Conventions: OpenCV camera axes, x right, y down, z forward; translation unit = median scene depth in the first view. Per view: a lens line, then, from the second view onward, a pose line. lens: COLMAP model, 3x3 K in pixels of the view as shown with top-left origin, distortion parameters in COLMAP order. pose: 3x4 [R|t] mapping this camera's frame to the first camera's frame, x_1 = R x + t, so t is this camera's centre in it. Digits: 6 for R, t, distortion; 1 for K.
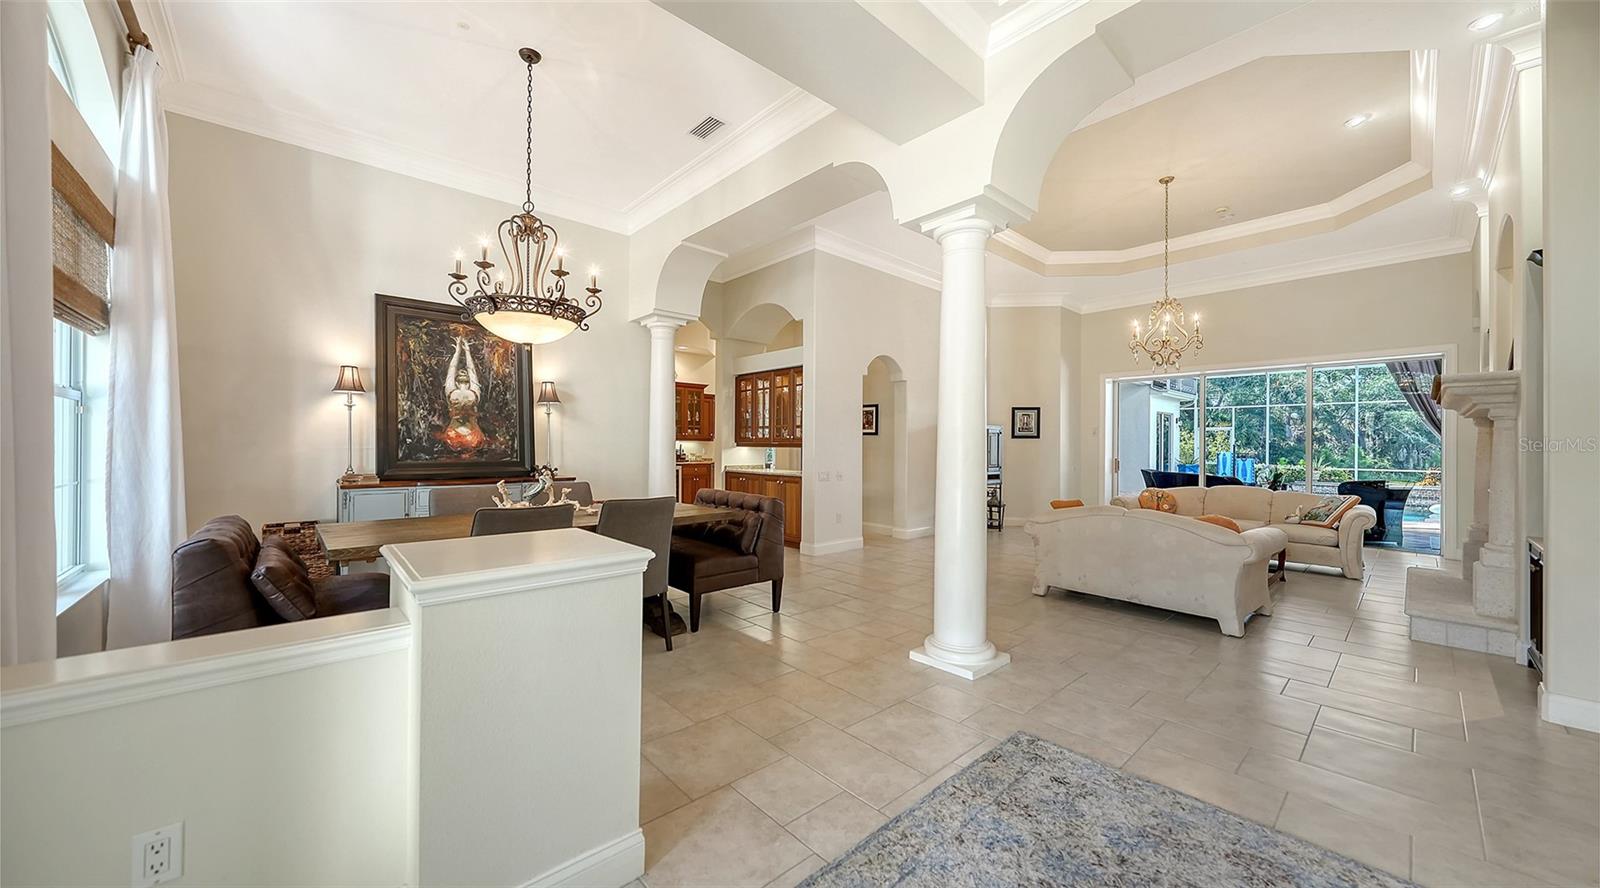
lens RADIAL K [[559.8, 0, 798.6], [0, 559.8, 448.3], [0, 0, 1]] dist [-0.002557, -0.000493]
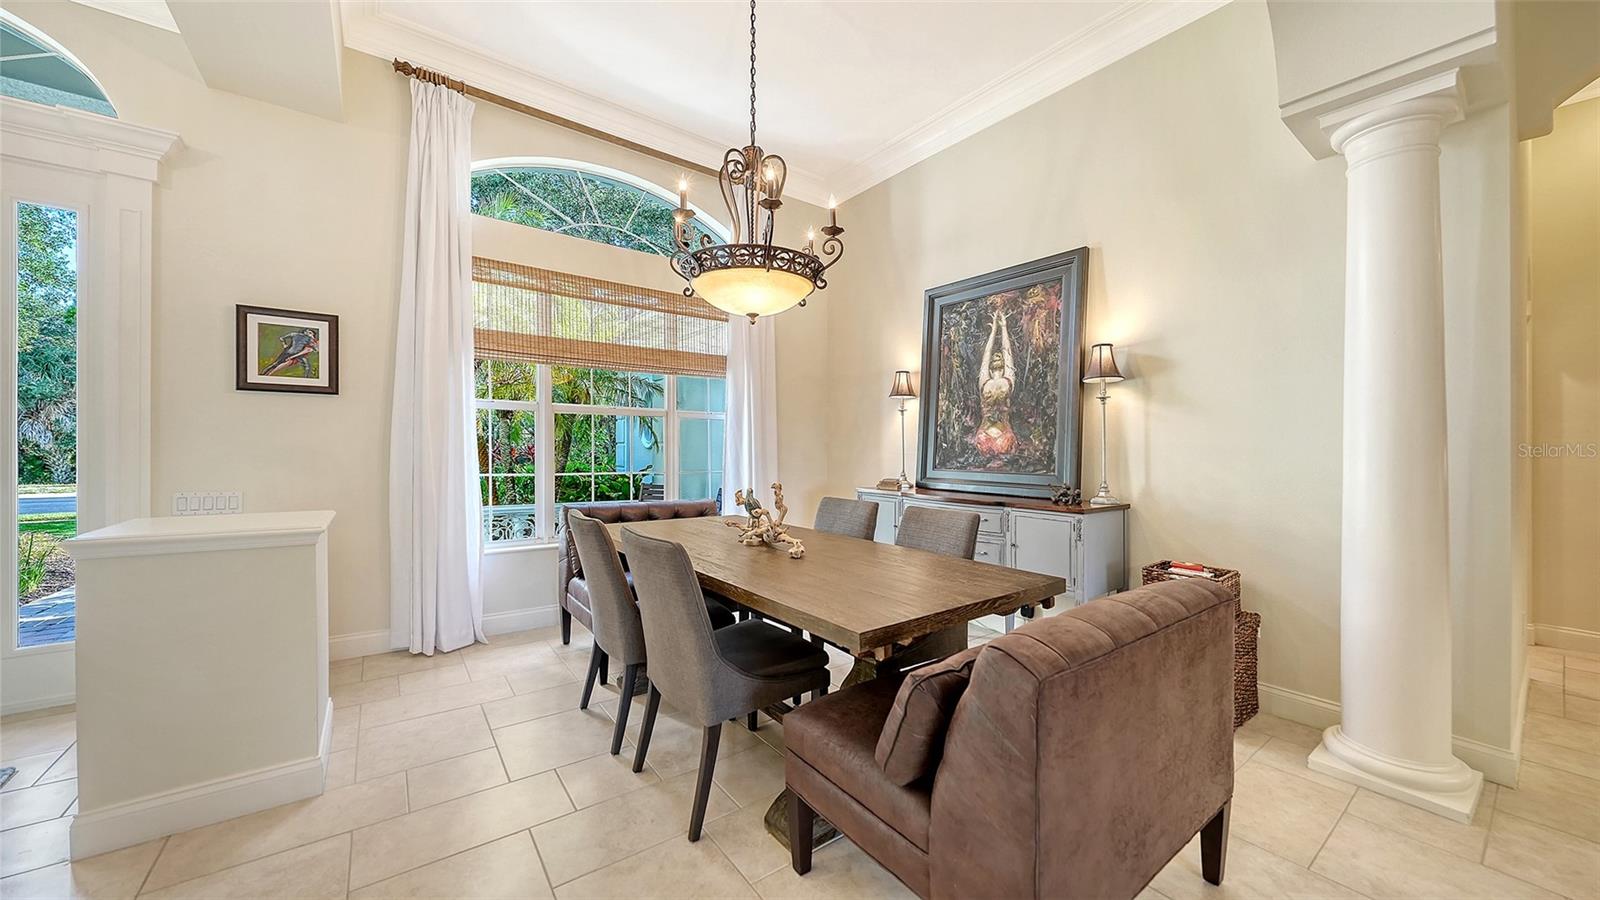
lens RADIAL K [[559.8, 0, 798.5], [0, 559.8, 440.0], [0, 0, 1]] dist [-0.002557, -0.000493]
pose [[-0.098577, -0.011862, -0.995059, 0.189004], [-0.007052, 0.999912, -0.011221, -0.010313], [0.995104, 0.005911, -0.098652, 0.809611]]
